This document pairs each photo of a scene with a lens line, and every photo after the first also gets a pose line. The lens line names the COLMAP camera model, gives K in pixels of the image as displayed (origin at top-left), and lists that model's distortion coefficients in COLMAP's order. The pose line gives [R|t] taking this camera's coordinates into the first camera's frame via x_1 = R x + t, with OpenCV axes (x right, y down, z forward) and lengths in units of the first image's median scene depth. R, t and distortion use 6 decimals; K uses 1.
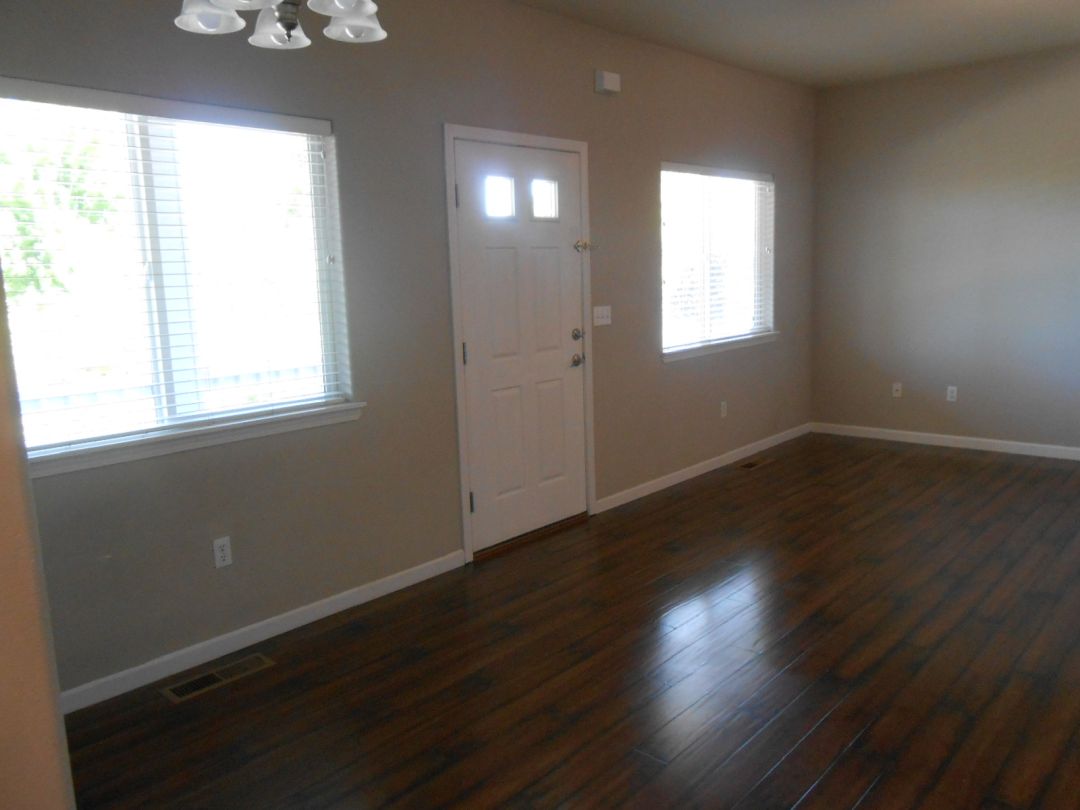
lens RADIAL K [[827.7, 0, 541.7], [0, 827.7, 405.3], [0, 0, 1]] dist [0.079694, -0.001011]
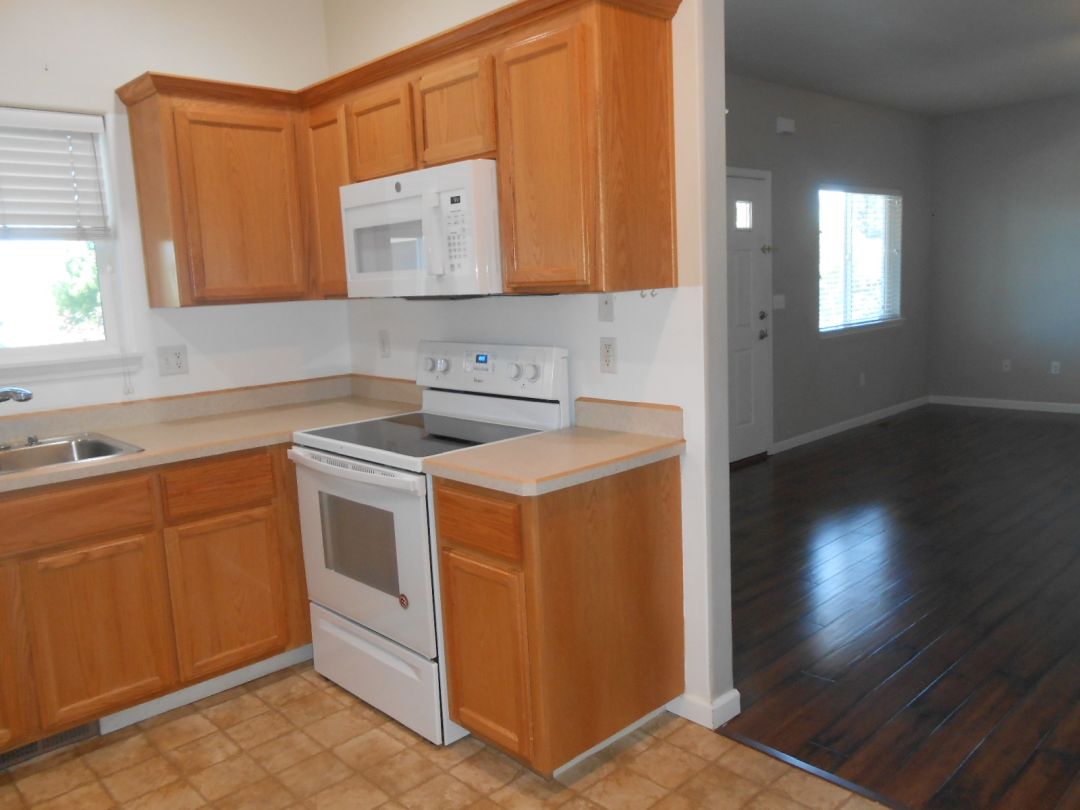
lens RADIAL K [[827.7, 0, 540.7], [0, 827.7, 401.9], [0, 0, 1]] dist [0.079694, -0.001011]
pose [[0.997765, -0.002263, -0.066778, -0.196307], [0.000994, 0.999818, -0.019028, 0.068519], [0.066809, 0.018919, 0.997586, -0.308447]]
